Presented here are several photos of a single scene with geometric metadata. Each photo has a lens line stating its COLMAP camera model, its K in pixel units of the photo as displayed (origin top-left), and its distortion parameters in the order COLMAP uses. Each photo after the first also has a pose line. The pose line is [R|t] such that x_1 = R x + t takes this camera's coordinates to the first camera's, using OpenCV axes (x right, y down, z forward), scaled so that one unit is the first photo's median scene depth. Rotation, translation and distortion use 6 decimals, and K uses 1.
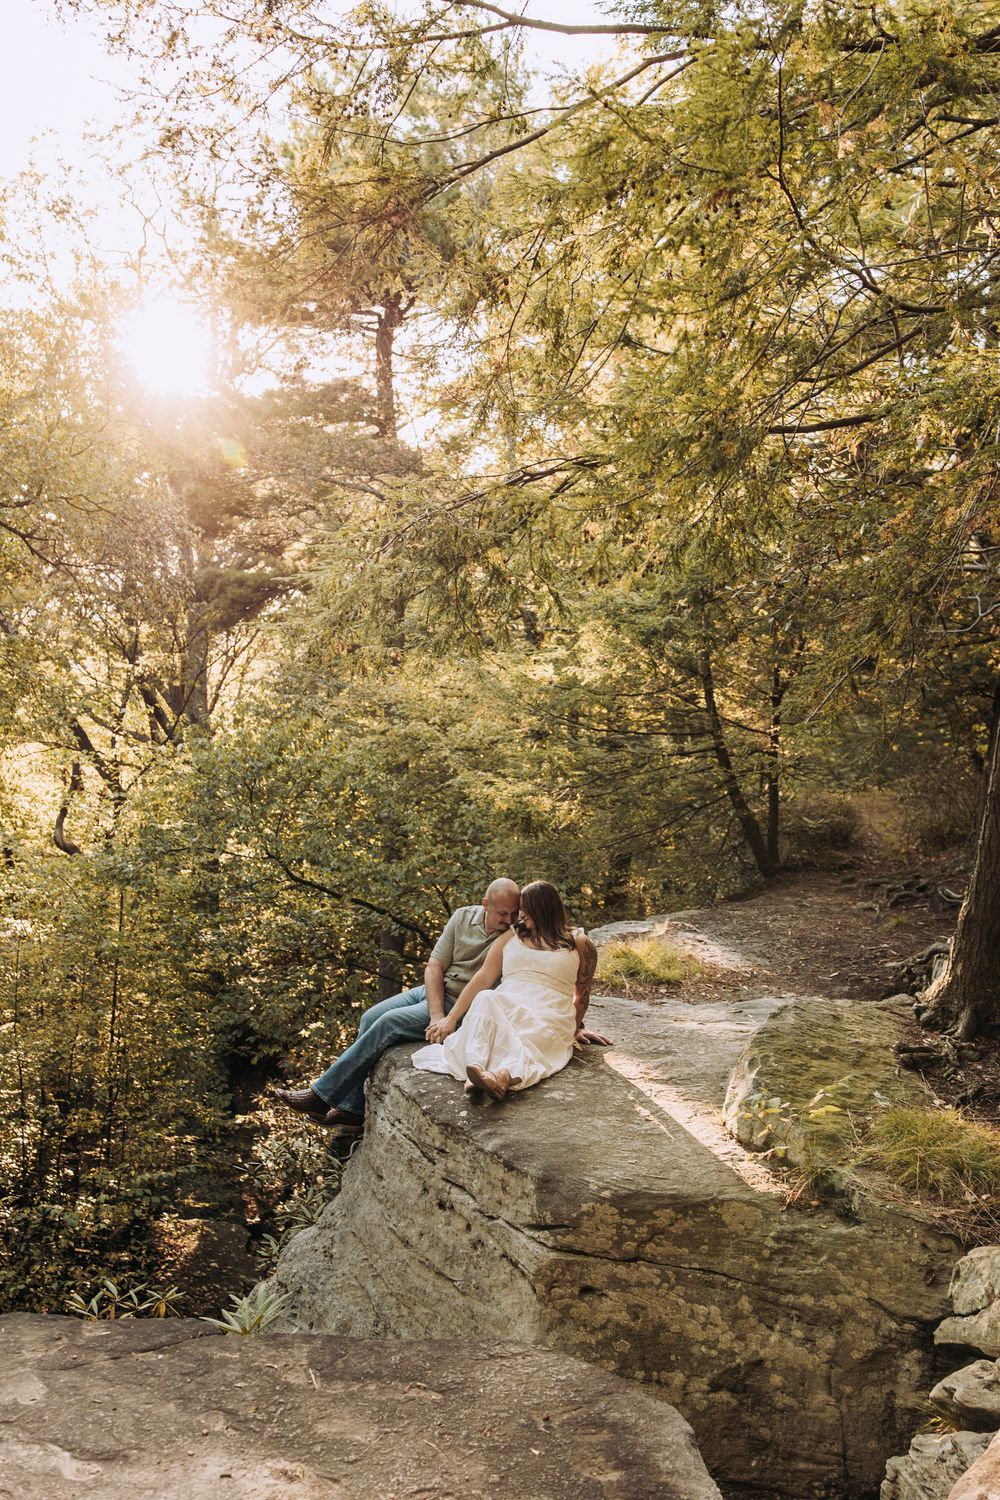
lens RADIAL K [[1500.2, 0, 492.0], [0, 1500.2, 771.4], [0, 0, 1]] dist [0.014184, -0.019583]
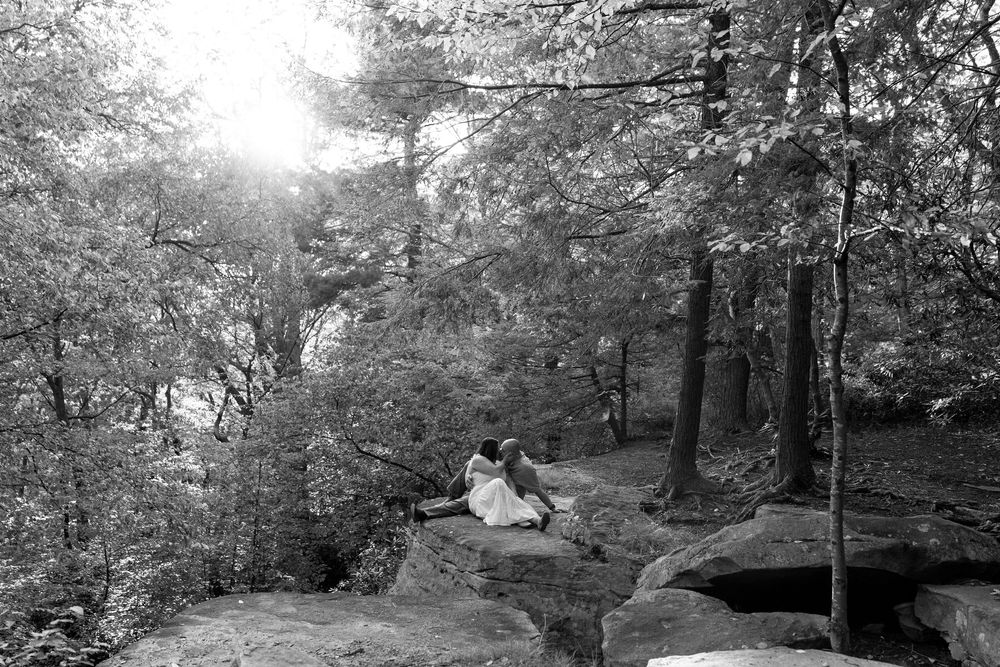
lens RADIAL K [[1038.6, 0, 516.8], [0, 1038.6, 335.0], [0, 0, 1]] dist [0.017936, -0.008838]
pose [[0.999386, -0.009310, 0.033775, 0.029343], [0.011207, 0.998345, -0.056411, 0.013923], [-0.033194, 0.056755, 0.997836, -0.591142]]
